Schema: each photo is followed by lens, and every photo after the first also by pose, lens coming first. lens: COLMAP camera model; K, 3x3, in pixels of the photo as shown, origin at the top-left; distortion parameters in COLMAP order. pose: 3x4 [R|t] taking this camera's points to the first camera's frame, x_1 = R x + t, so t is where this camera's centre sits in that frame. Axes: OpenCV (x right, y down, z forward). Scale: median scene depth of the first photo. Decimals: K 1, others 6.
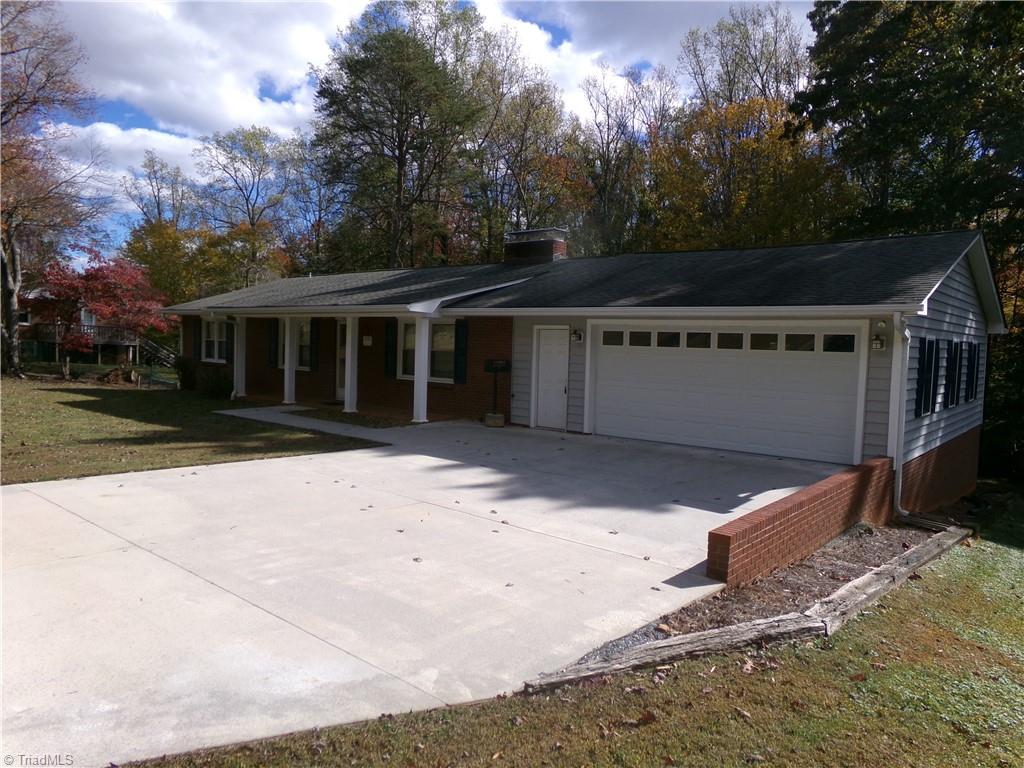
lens RADIAL K [[693.2, 0, 512.0], [0, 693.2, 384.0], [0, 0, 1]] dist [-0.021821, 0.025731]
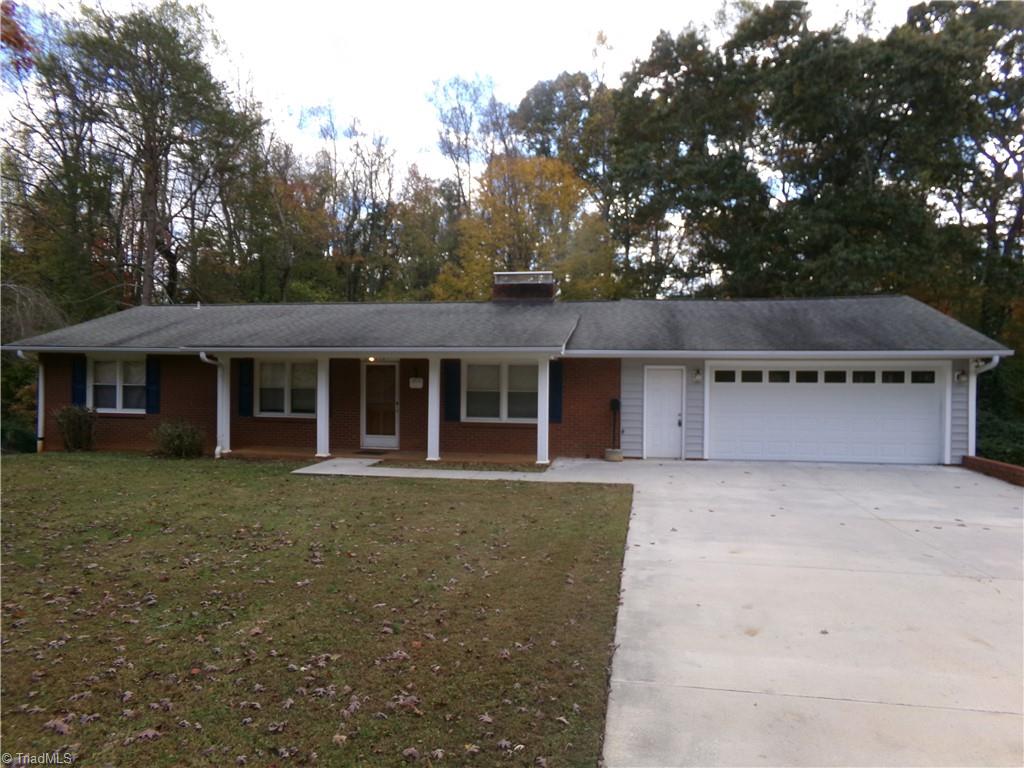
lens RADIAL K [[693.2, 0, 512.0], [0, 693.2, 384.0], [0, 0, 1]] dist [-0.021821, 0.025731]
pose [[0.864208, -0.027758, 0.502368, -0.682363], [0.047443, 0.998524, -0.026441, -0.035492], [-0.500893, 0.046684, 0.864249, 0.148689]]
